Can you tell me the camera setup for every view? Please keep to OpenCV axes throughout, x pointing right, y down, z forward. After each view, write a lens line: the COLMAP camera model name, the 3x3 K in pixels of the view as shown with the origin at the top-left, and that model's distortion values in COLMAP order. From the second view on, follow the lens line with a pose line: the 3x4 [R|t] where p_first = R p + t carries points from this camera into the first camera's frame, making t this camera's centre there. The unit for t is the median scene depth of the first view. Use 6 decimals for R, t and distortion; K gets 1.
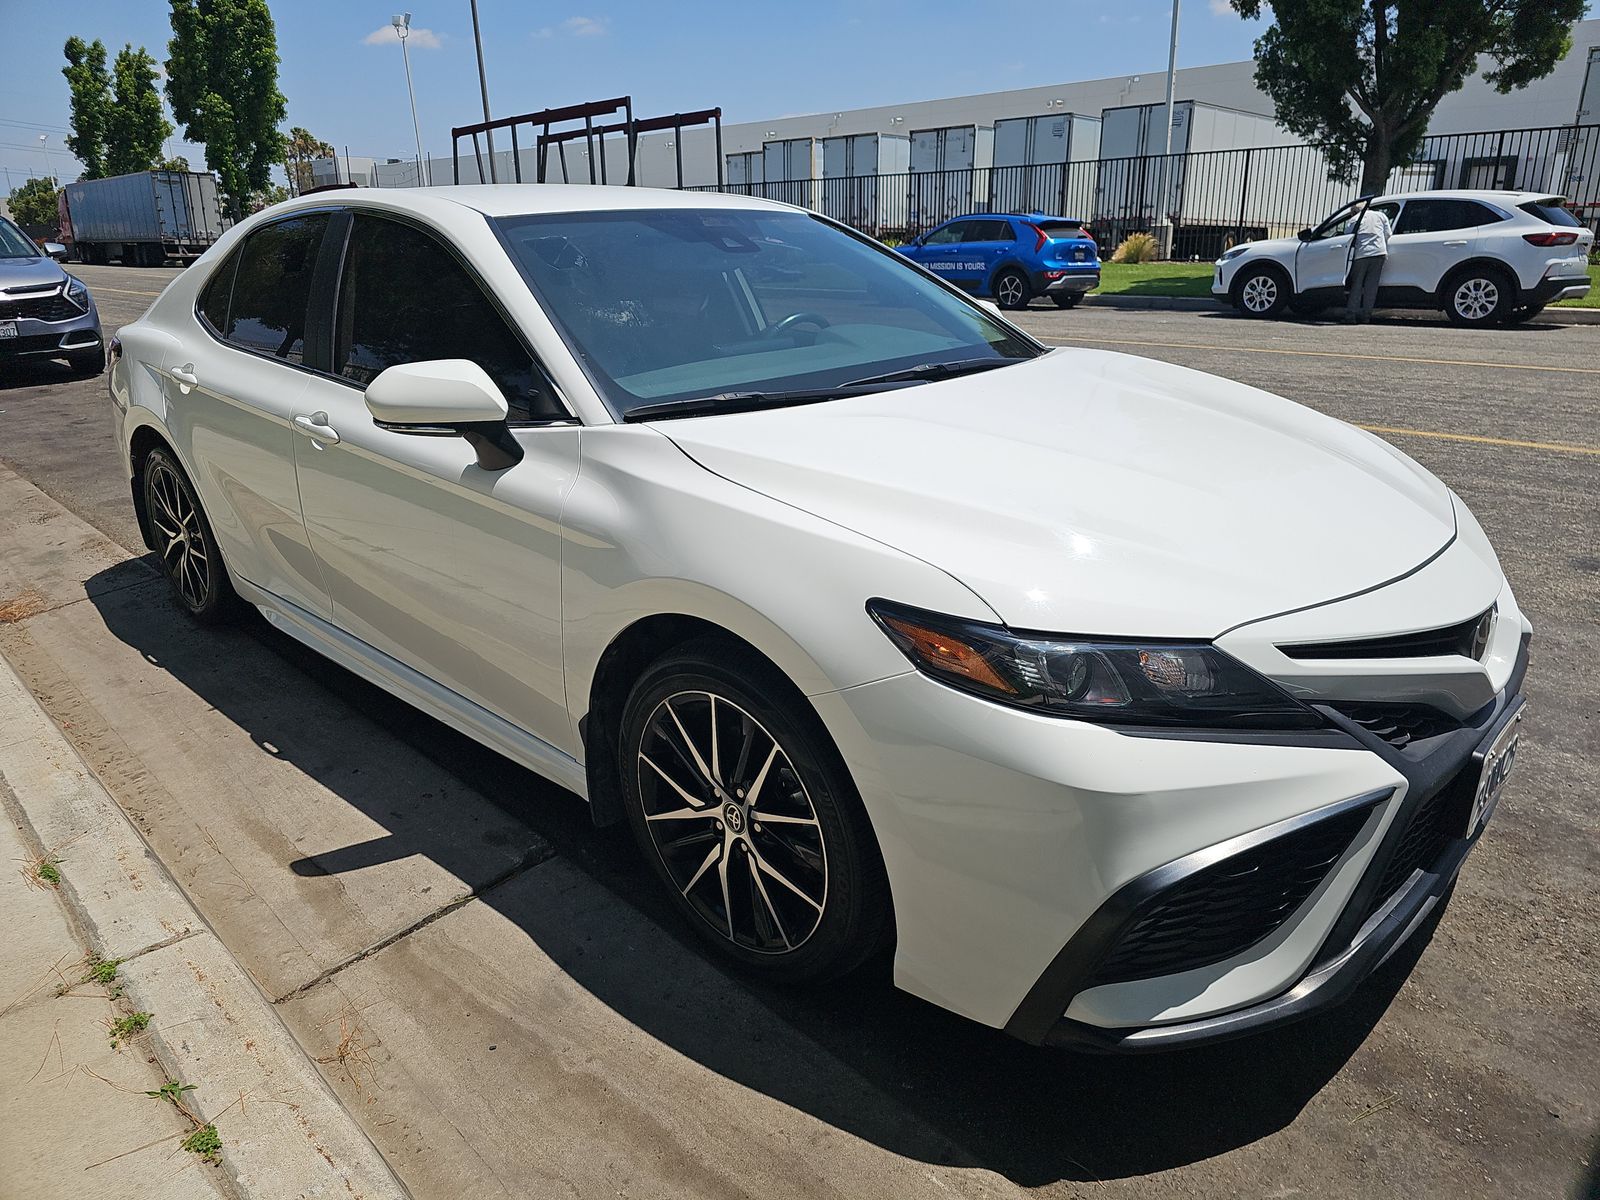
lens RADIAL K [[1070.2, 0, 819.0], [0, 1070.2, 608.8], [0, 0, 1]] dist [0.039624, -0.035278]
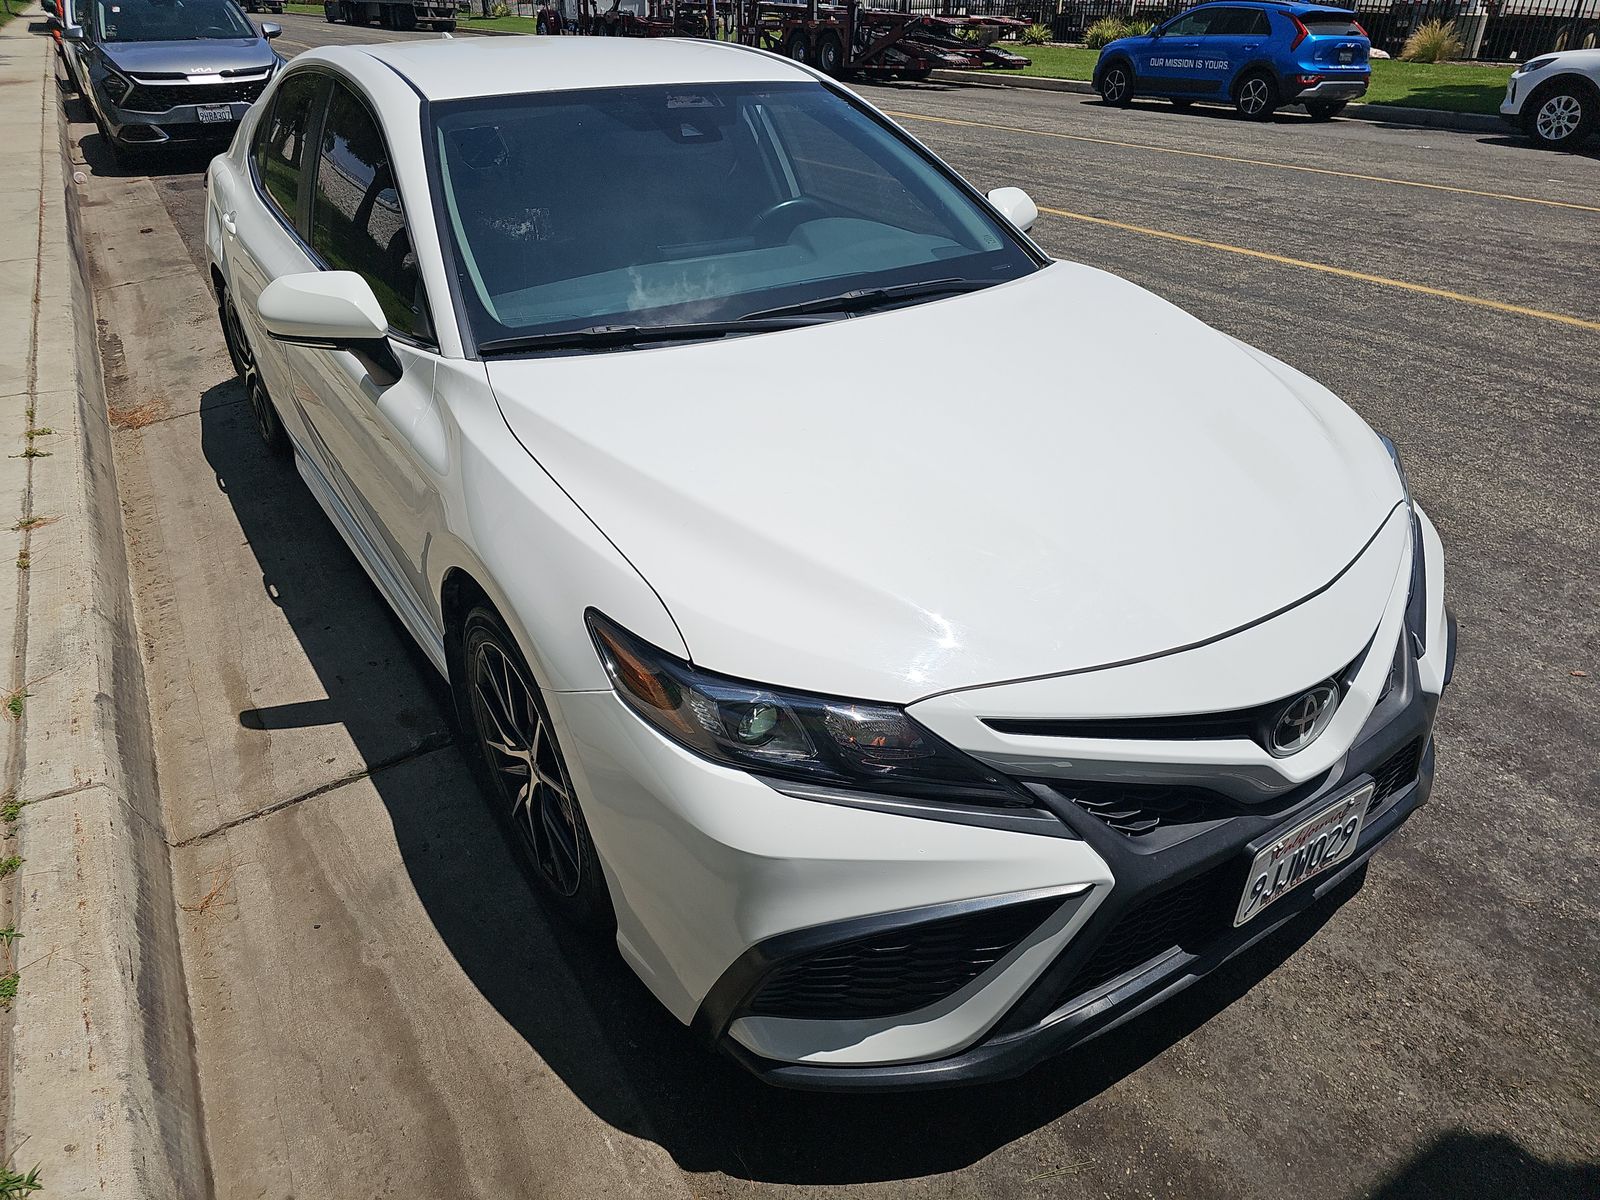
lens RADIAL K [[1061.0, 0, 803.2], [0, 1061.0, 609.6], [0, 0, 1]] dist [0.042644, -0.036192]
pose [[0.971847, 0.133531, -0.194119, 0.297717], [-0.095334, 0.976300, 0.194291, -0.149129], [0.215463, -0.170315, 0.961545, 0.072746]]
